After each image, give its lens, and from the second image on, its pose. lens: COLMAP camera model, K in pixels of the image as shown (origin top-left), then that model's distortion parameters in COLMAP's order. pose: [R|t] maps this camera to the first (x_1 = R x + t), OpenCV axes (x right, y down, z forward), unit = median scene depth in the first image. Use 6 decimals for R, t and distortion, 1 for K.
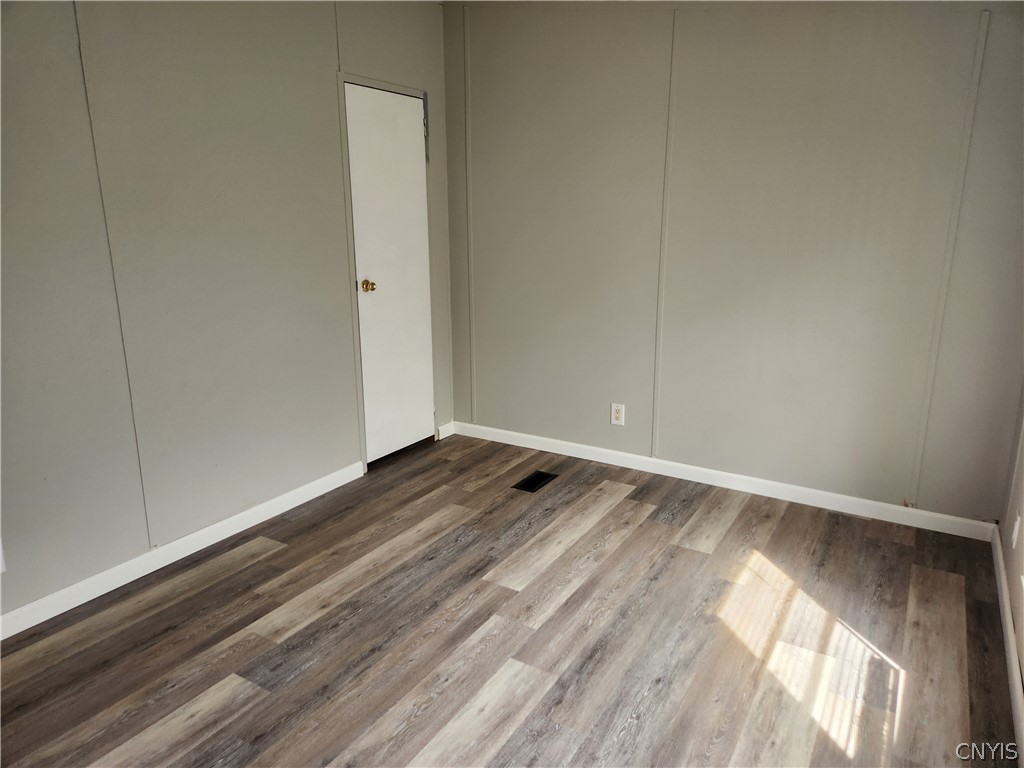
lens RADIAL K [[683.9, 0, 509.0], [0, 683.9, 378.6], [0, 0, 1]] dist [0.067248, -0.057356]
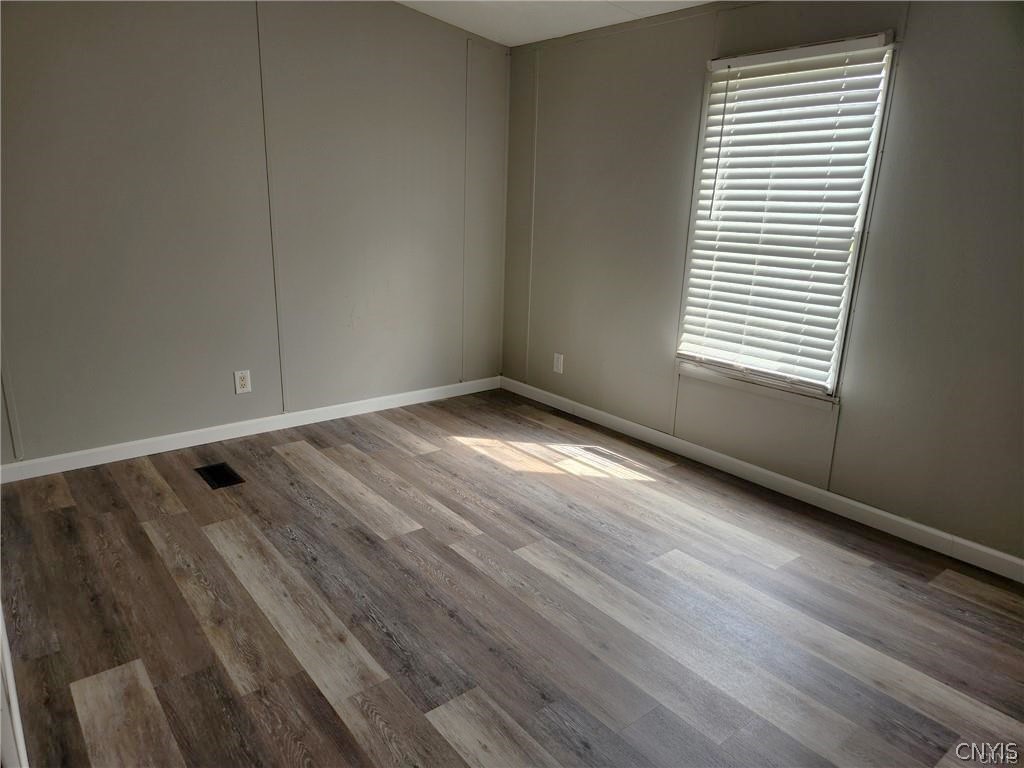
lens RADIAL K [[683.9, 0, 504.2], [0, 683.9, 381.3], [0, 0, 1]] dist [0.067248, -0.057356]
pose [[0.348500, -0.245488, 0.904590, -0.737202], [0.194376, 0.963041, 0.186465, -0.071108], [-0.916933, 0.110847, 0.383336, 0.396758]]
